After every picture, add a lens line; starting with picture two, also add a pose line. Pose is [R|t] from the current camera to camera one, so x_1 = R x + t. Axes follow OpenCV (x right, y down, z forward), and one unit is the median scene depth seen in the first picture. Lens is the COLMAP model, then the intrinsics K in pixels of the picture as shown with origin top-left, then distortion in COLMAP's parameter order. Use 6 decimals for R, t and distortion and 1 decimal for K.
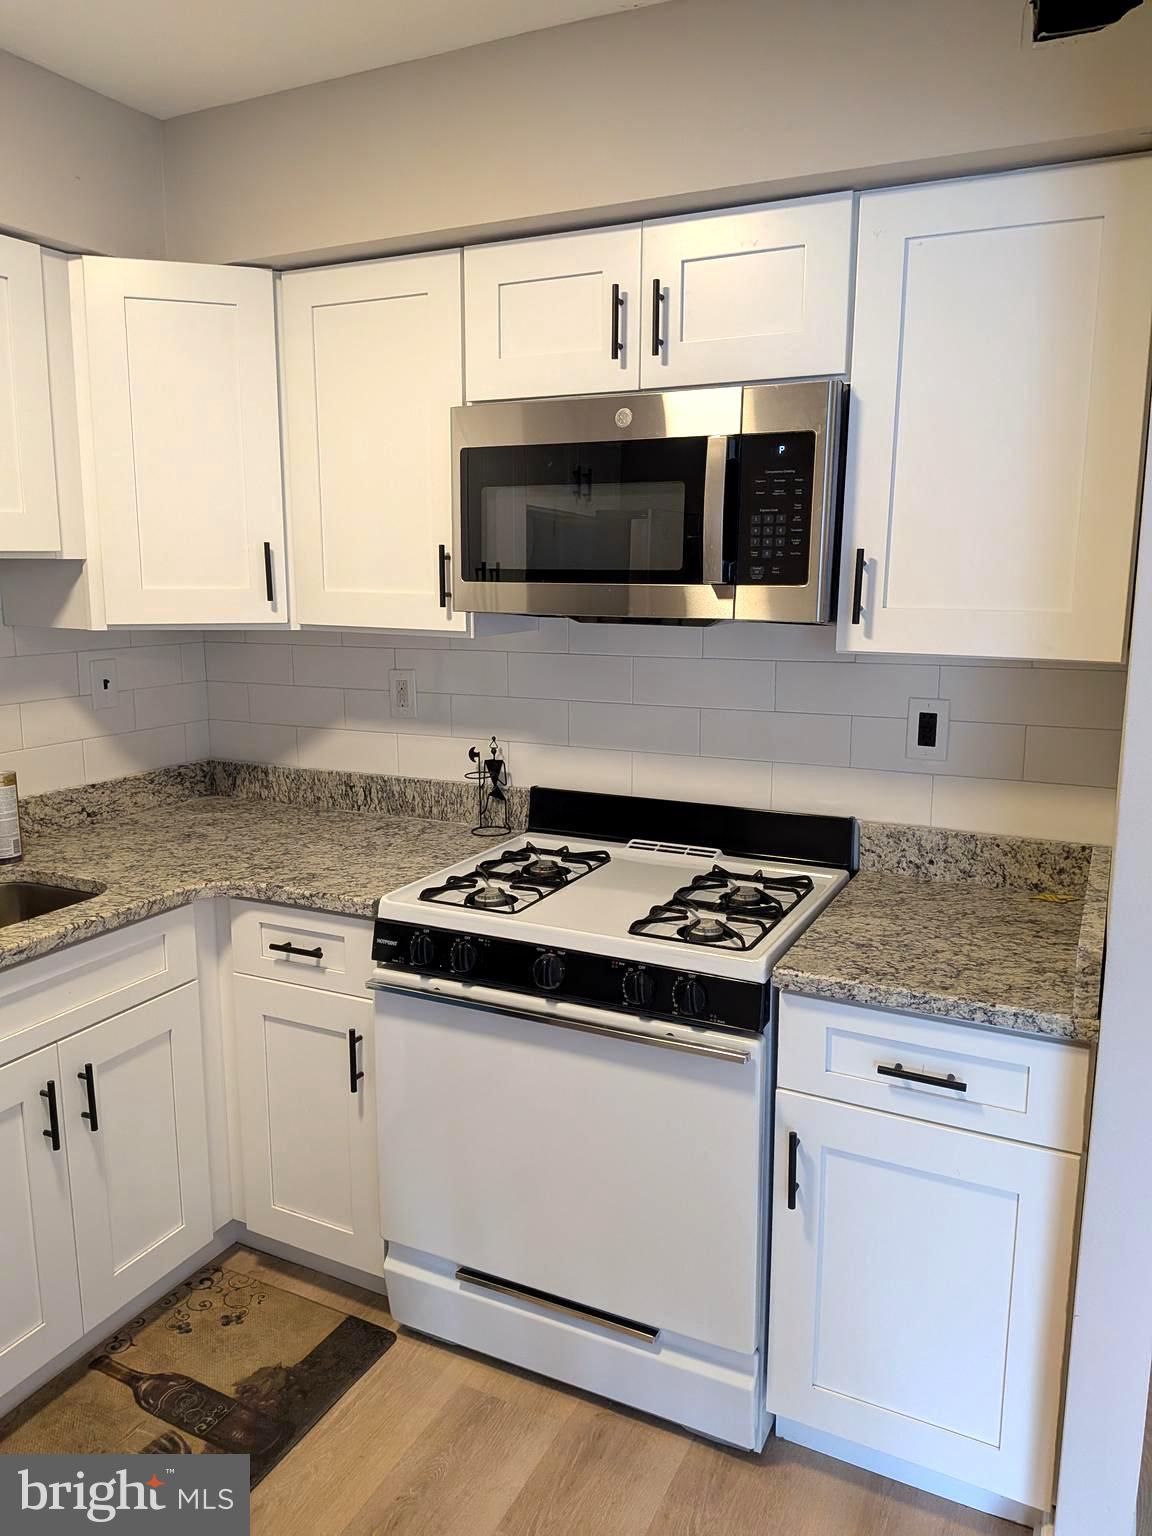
lens RADIAL K [[1085.3, 0, 580.3], [0, 1085.3, 752.7], [0, 0, 1]] dist [0.048033, -0.065379]
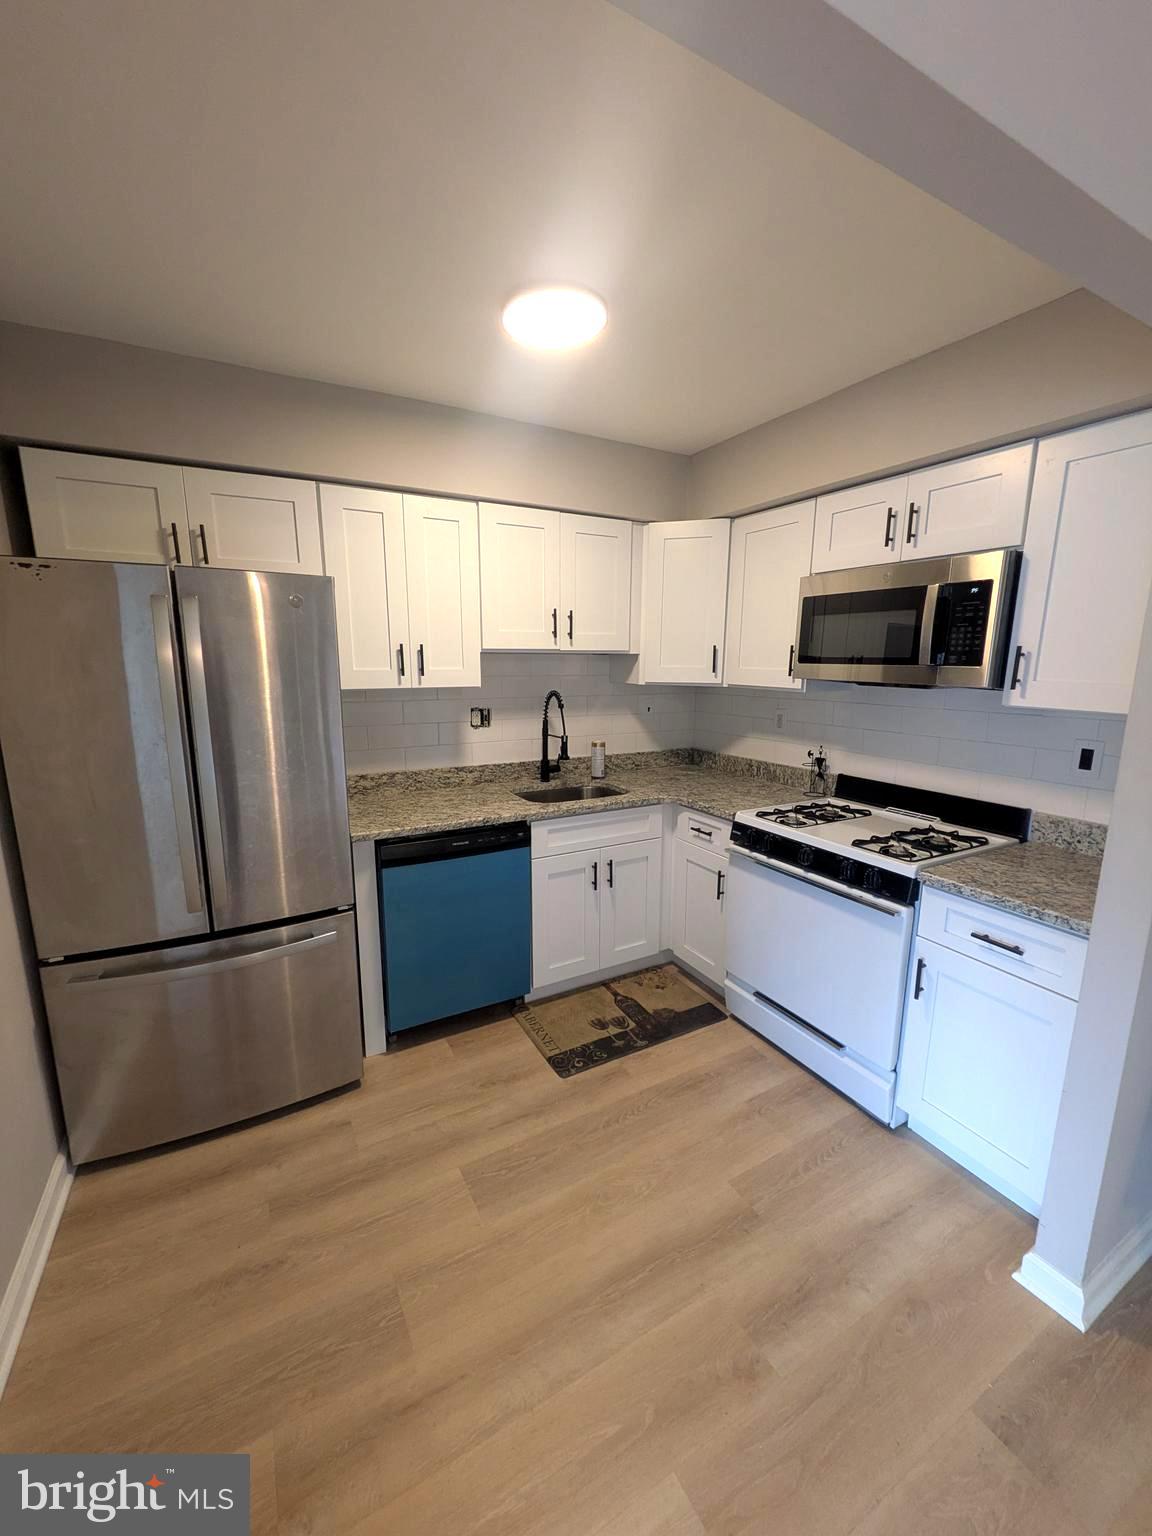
lens RADIAL K [[603.5, 0, 596.6], [0, 603.5, 773.4], [0, 0, 1]] dist [0.008234, -0.001262]
pose [[0.838181, 0.105612, -0.535068, 0.212391], [-0.097033, 0.994297, 0.044253, 0.032818], [0.536690, 0.014827, 0.843649, -0.151140]]
